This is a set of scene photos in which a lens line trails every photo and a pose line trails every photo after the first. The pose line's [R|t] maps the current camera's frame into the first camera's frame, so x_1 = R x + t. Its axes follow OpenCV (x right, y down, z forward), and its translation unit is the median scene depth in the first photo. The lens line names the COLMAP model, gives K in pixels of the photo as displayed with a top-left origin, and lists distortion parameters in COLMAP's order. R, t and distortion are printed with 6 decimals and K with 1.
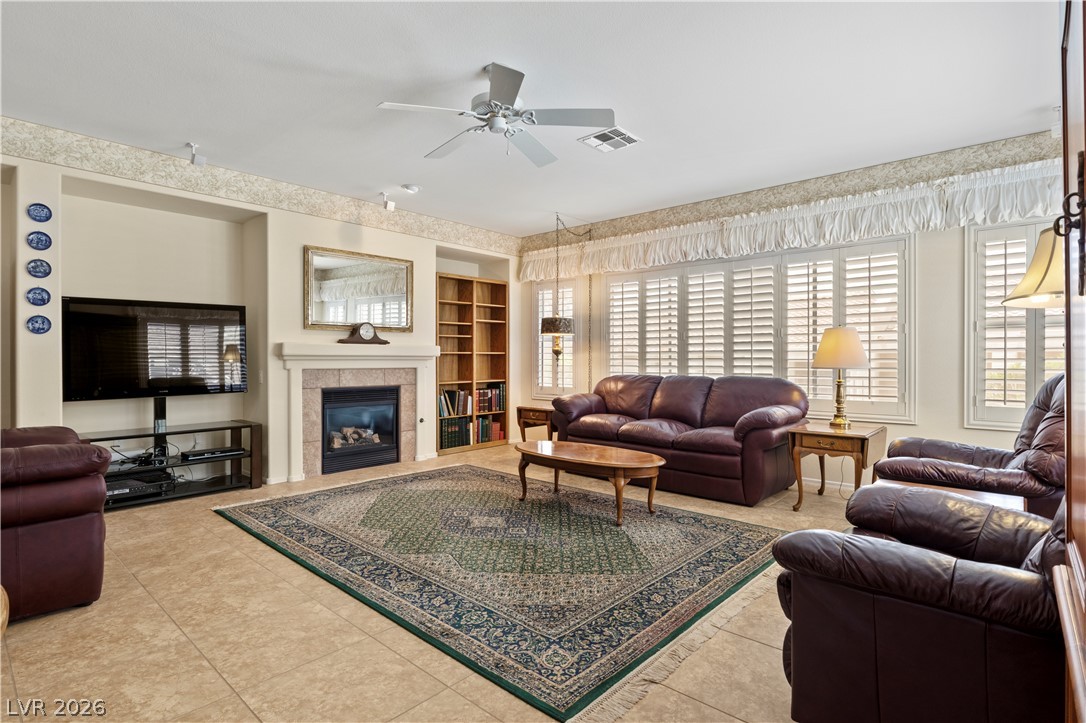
lens RADIAL K [[542.7, 0, 543.7], [0, 542.7, 358.2], [0, 0, 1]] dist [-0.009161, -0.000609]
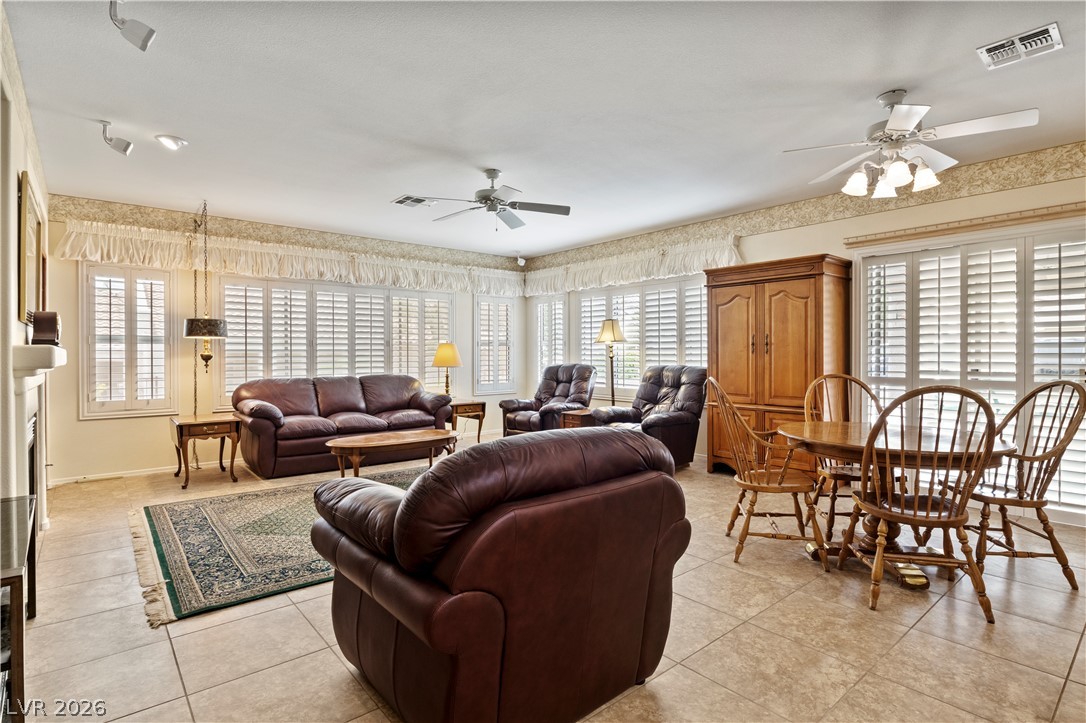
lens RADIAL K [[542.7, 0, 539.8], [0, 542.7, 354.9], [0, 0, 1]] dist [-0.009161, -0.000609]
pose [[0.139296, -0.002655, 0.990247, -0.942015], [0.004662, 0.999987, 0.002025, -0.017309], [-0.990240, 0.004335, 0.139306, 0.404700]]
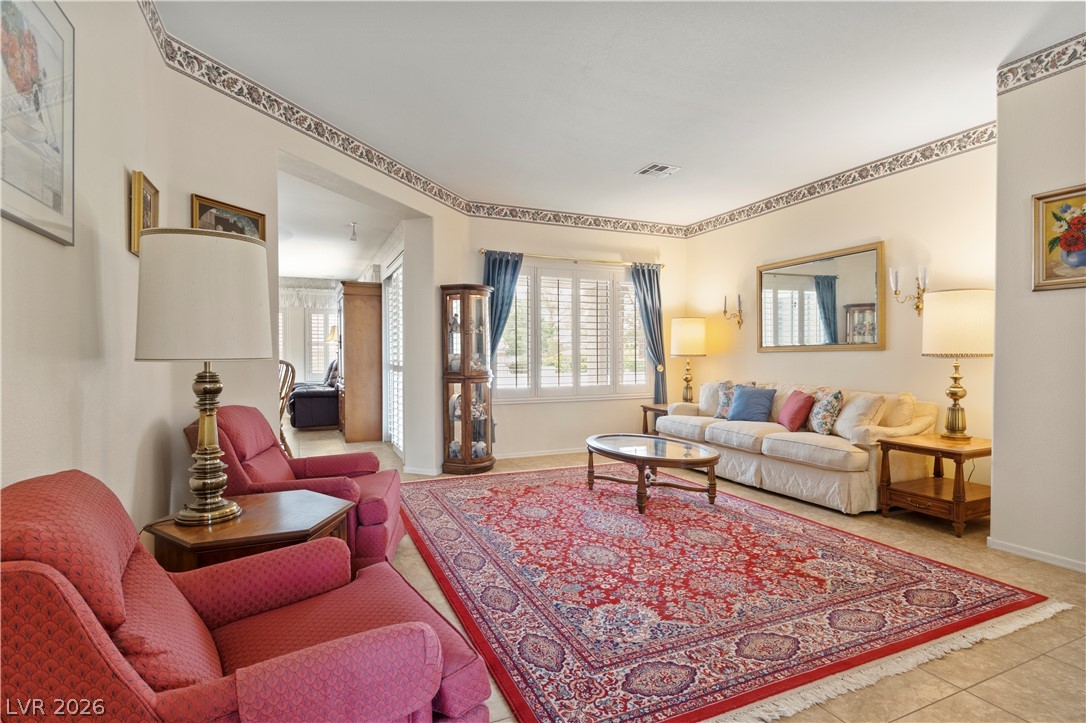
lens RADIAL K [[542.7, 0, 542.1], [0, 542.7, 359.0], [0, 0, 1]] dist [-0.009161, -0.000609]
pose [[0.406780, -0.005410, 0.913510, -1.011931], [0.004934, 0.999981, 0.003725, 0.009715], [-0.913513, 0.002992, 0.406799, -0.987785]]
